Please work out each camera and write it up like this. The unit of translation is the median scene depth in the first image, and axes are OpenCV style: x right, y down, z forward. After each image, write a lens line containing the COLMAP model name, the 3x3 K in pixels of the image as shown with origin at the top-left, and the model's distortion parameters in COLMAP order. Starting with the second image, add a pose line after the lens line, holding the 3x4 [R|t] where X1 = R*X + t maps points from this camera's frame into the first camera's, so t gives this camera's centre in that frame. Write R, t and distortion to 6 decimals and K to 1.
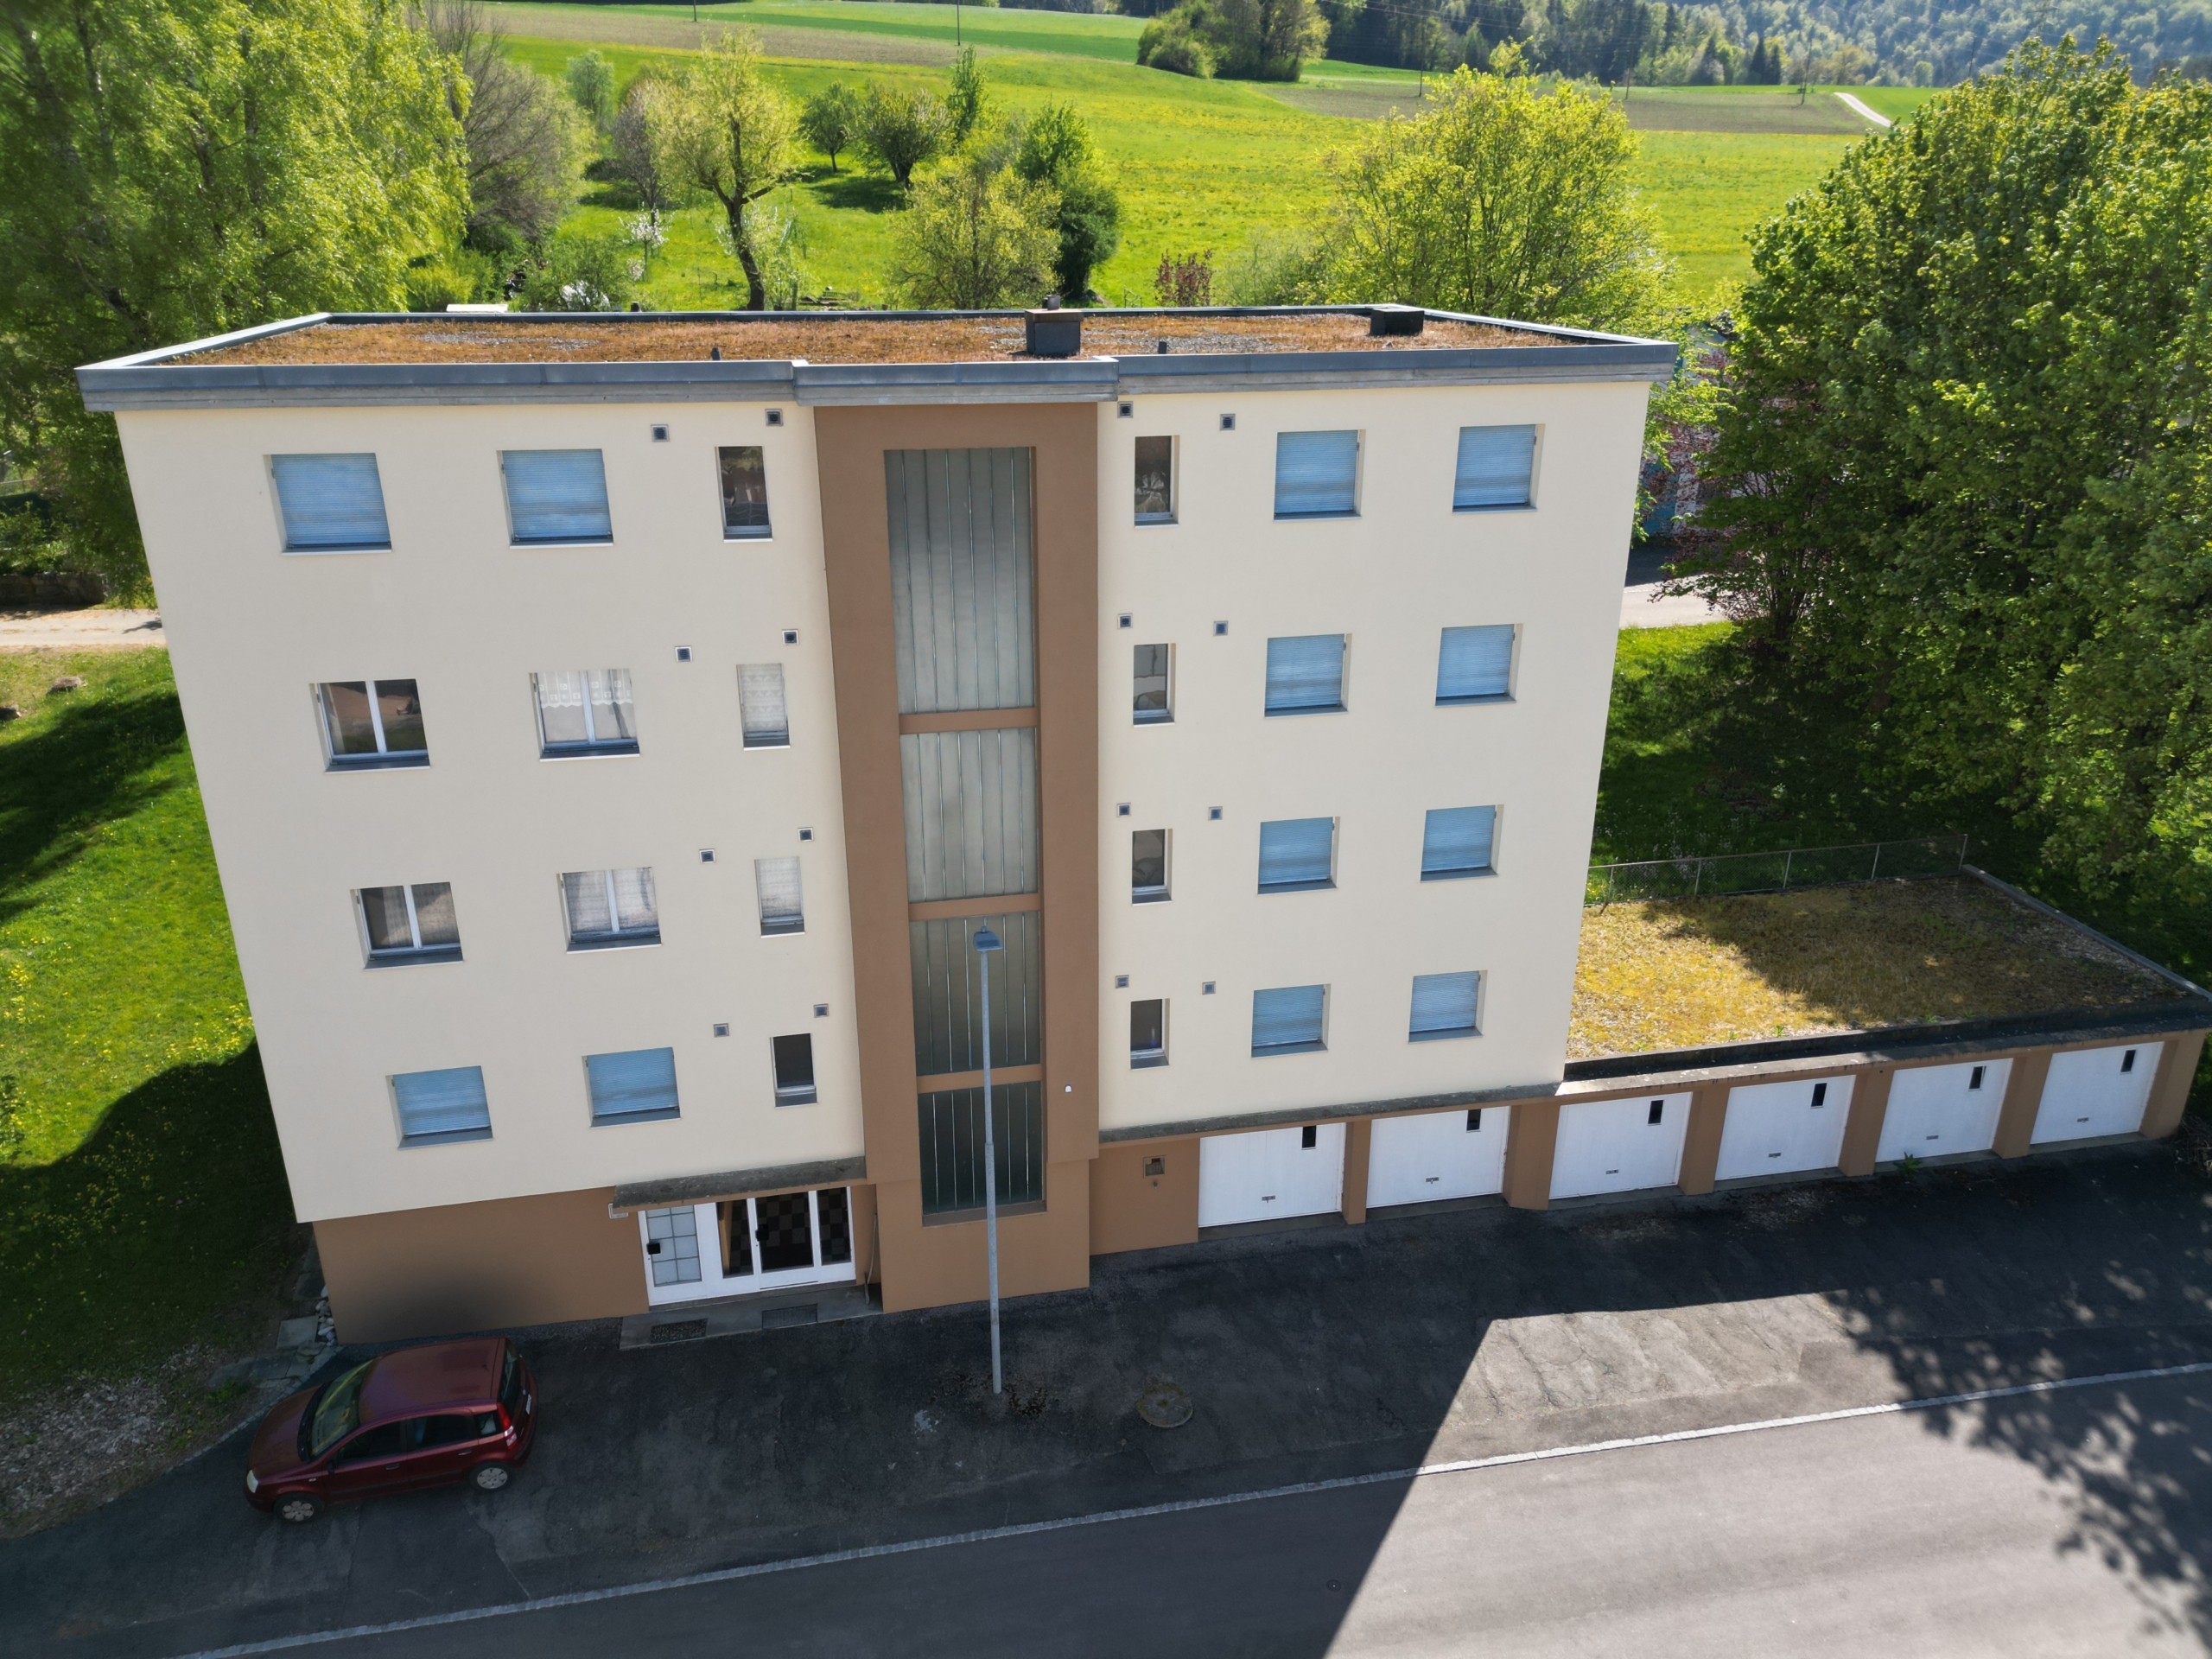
lens RADIAL K [[1536.7, 0, 1115.3], [0, 1536.7, 829.5], [0, 0, 1]] dist [0.044468, -0.030889]
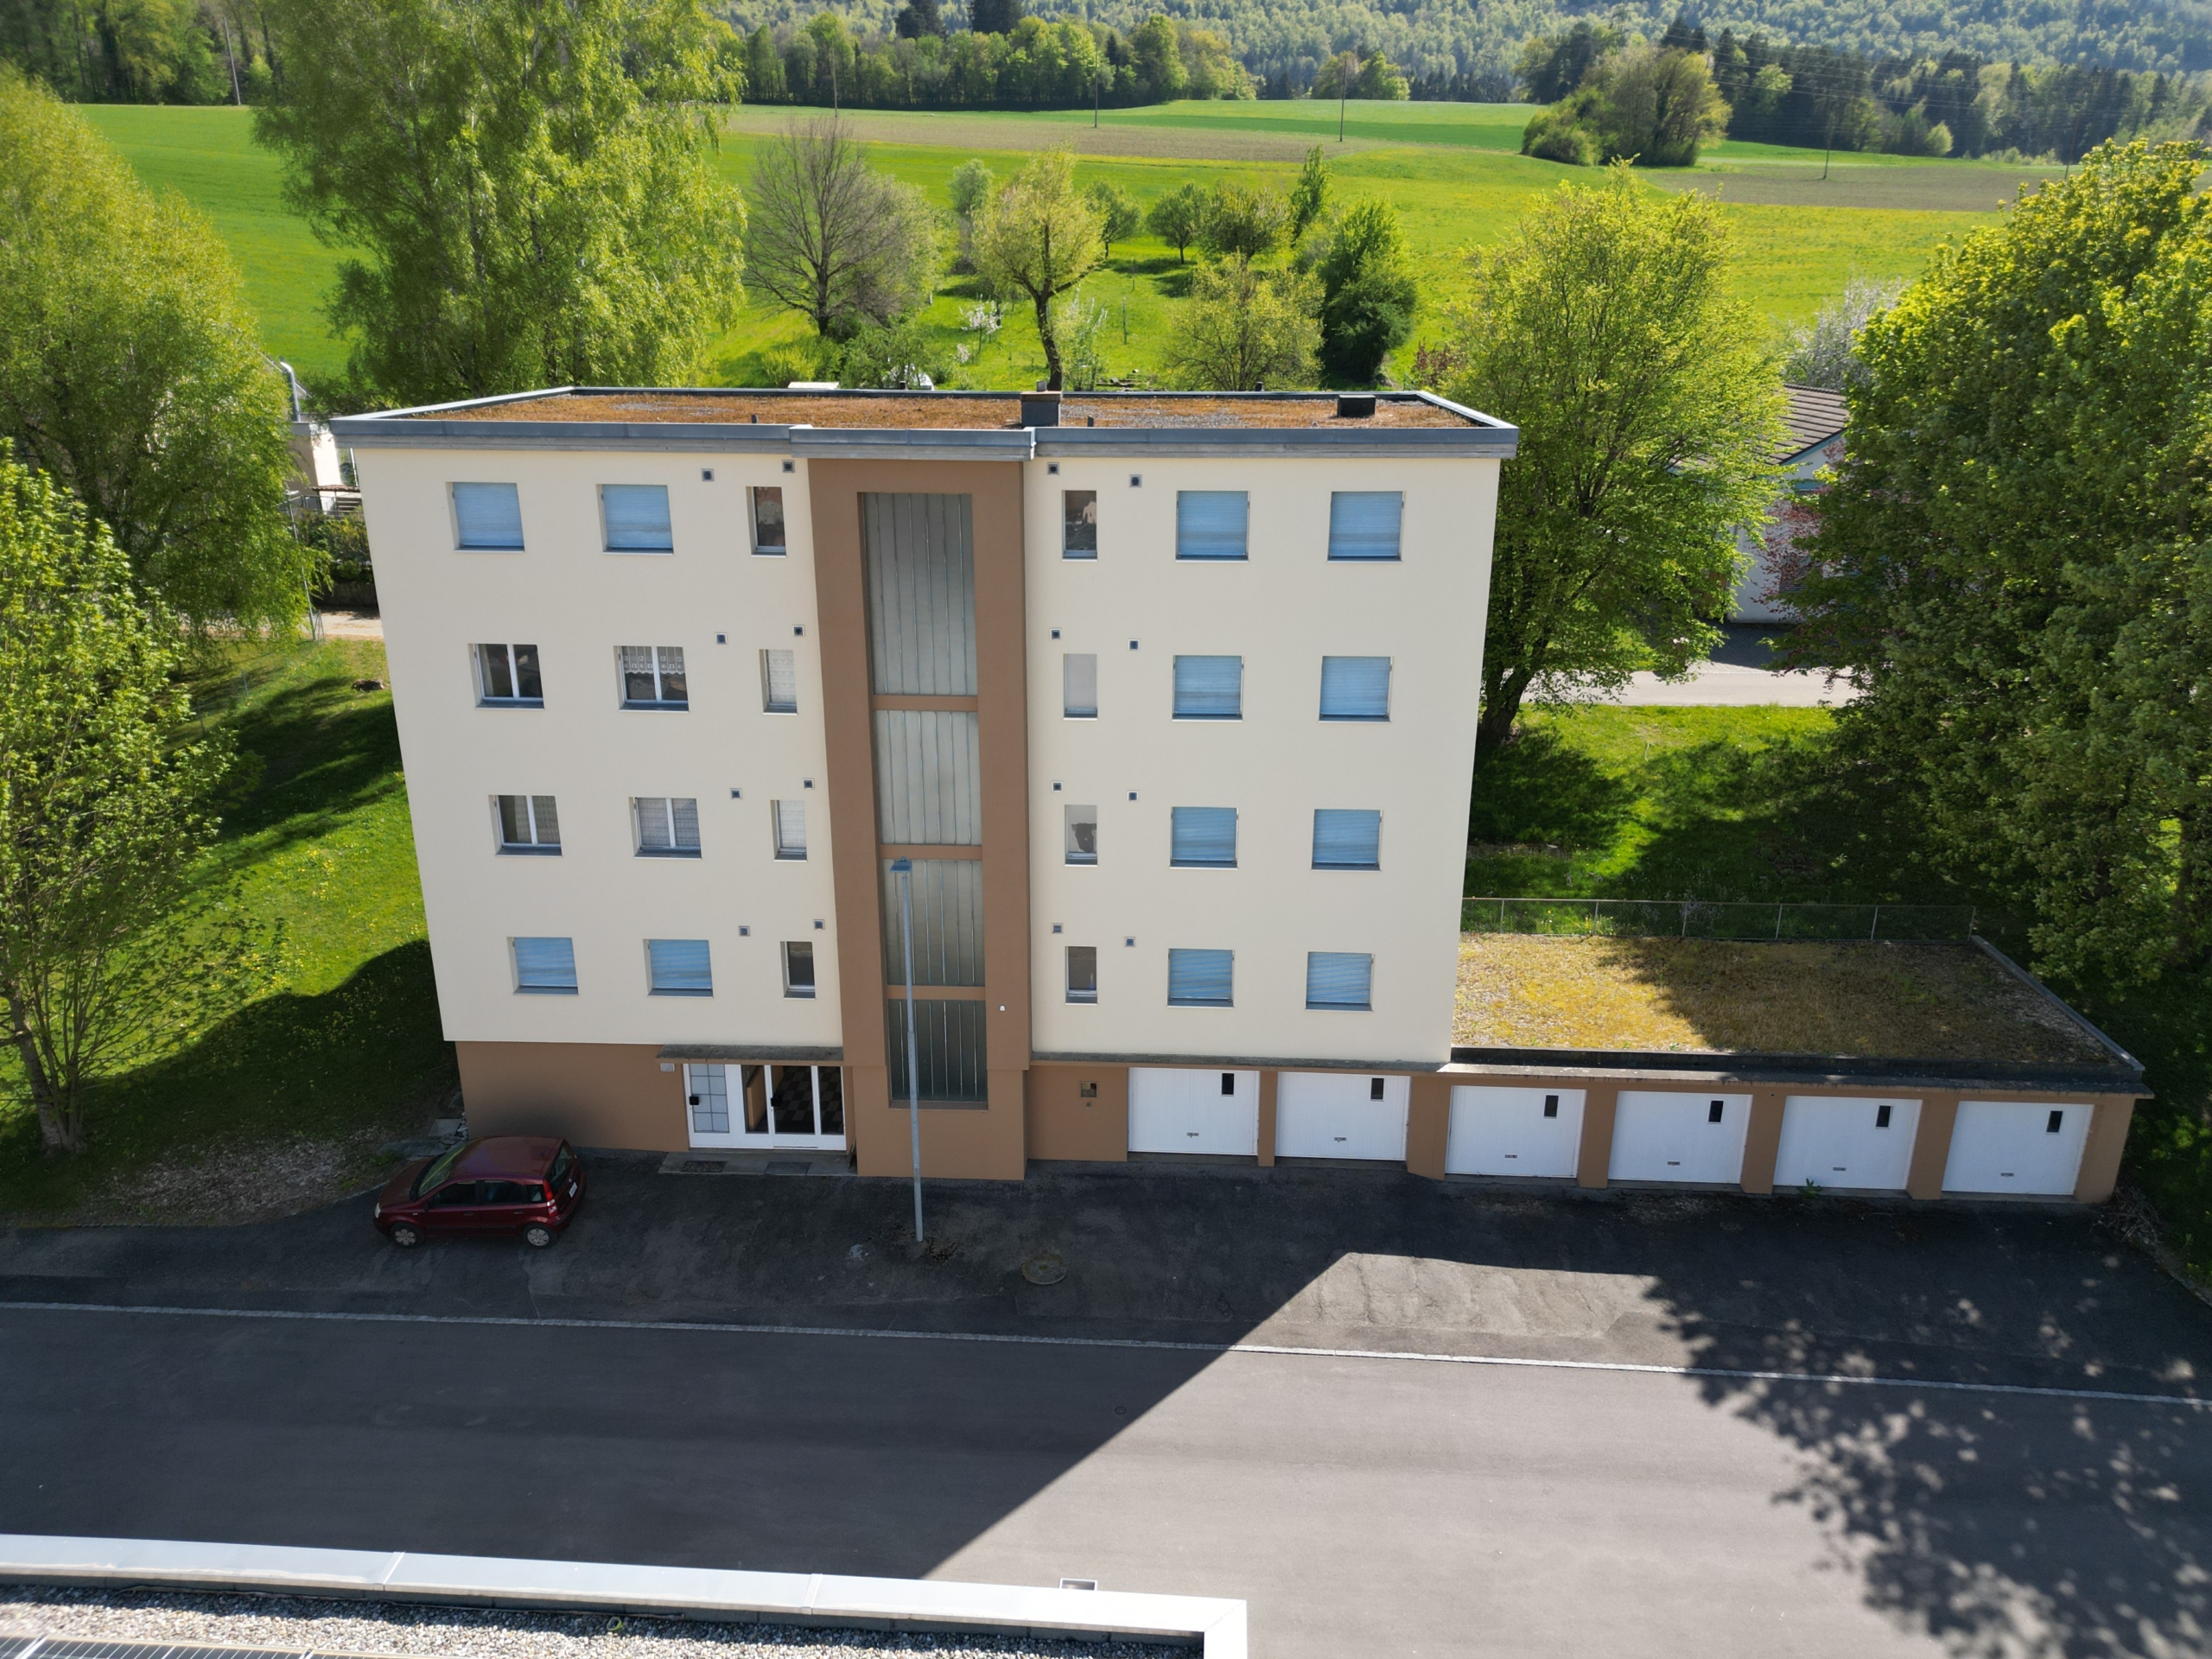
lens RADIAL K [[1536.7, 0, 1117.3], [0, 1536.7, 826.1], [0, 0, 1]] dist [0.044468, -0.030889]
pose [[0.970879, 0.079295, -0.226065, 0.323138], [-0.090399, 0.995135, -0.039177, 0.061256], [0.221859, 0.058472, 0.973324, -0.194398]]
